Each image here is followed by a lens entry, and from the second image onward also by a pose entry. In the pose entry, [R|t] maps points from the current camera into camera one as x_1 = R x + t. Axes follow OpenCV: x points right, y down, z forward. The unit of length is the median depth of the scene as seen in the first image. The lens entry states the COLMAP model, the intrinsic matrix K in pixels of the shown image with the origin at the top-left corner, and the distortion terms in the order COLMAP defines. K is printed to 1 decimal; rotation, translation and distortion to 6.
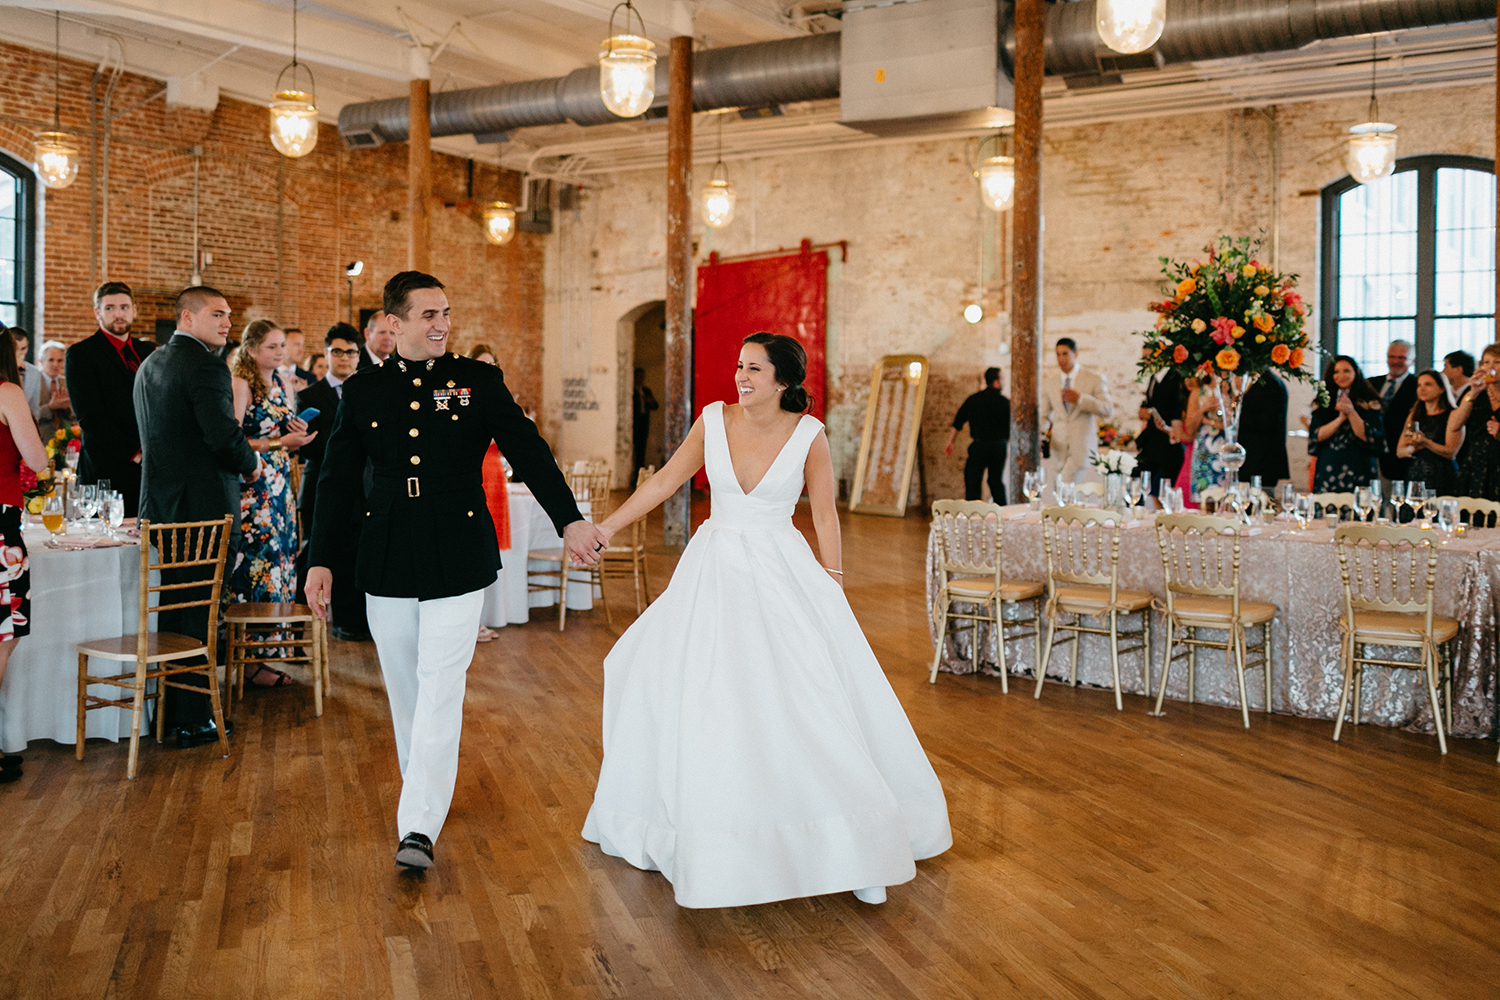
lens RADIAL K [[1480.1, 0, 753.0], [0, 1480.1, 402.8], [0, 0, 1]] dist [0.008850, 0.002901]
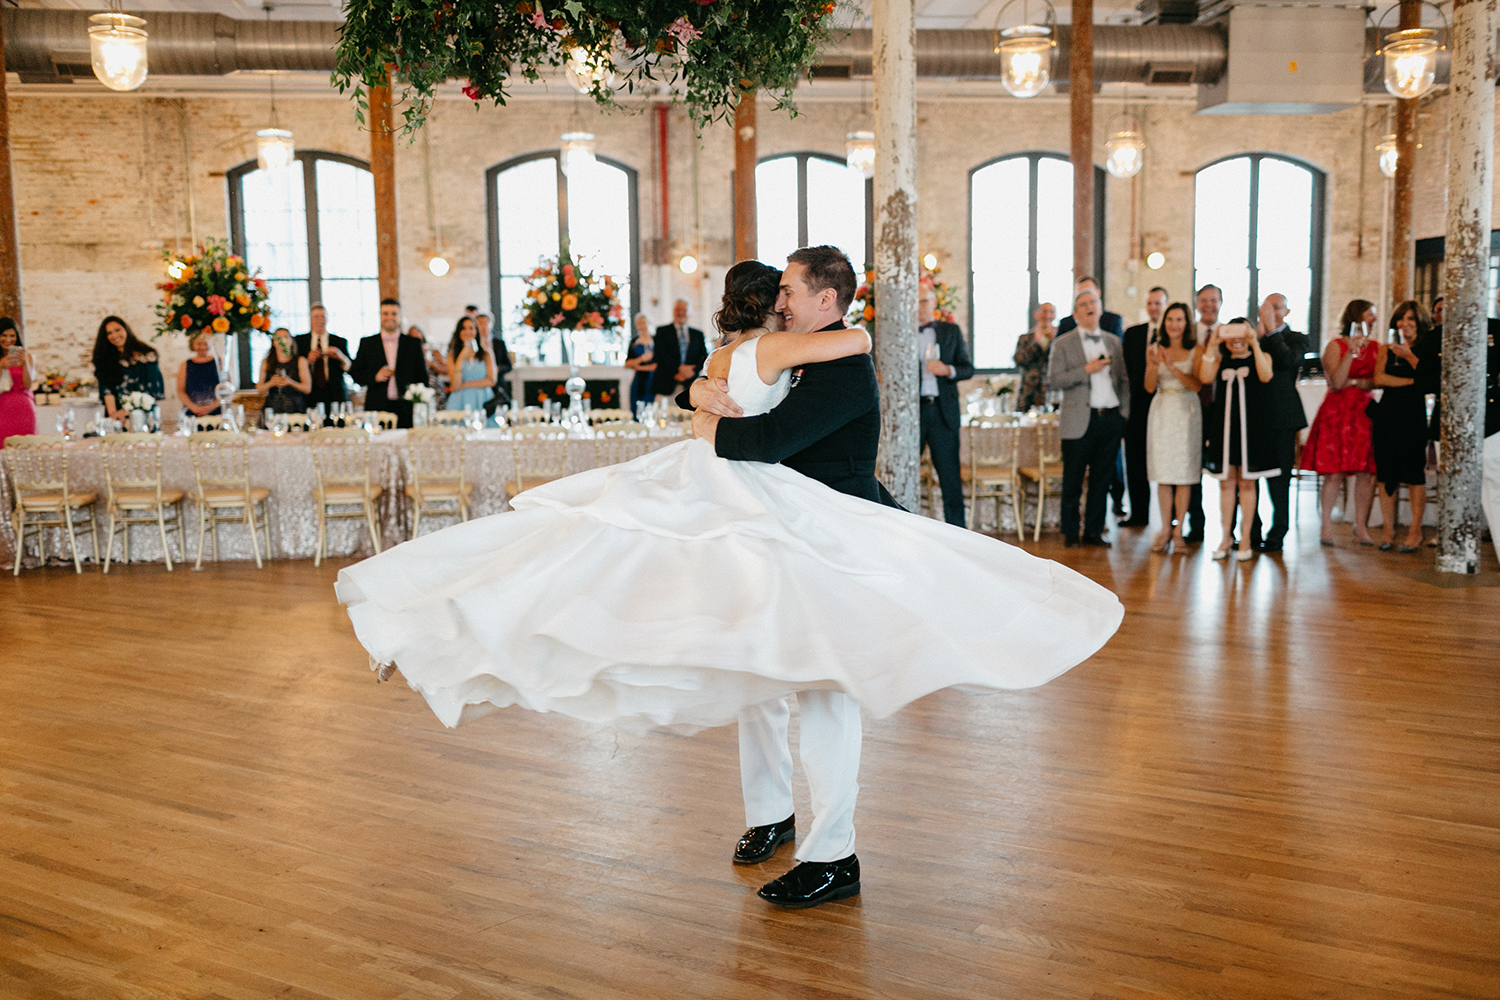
lens RADIAL K [[1443.1, 0, 750.0], [0, 1443.1, 500.0], [0, 0, 1]] dist [0.000870, 0.002093]
pose [[0.740242, -0.098277, 0.665119, -0.239334], [0.026352, 0.992740, 0.117358, -0.011053], [-0.671823, -0.069346, 0.737458, -0.377182]]
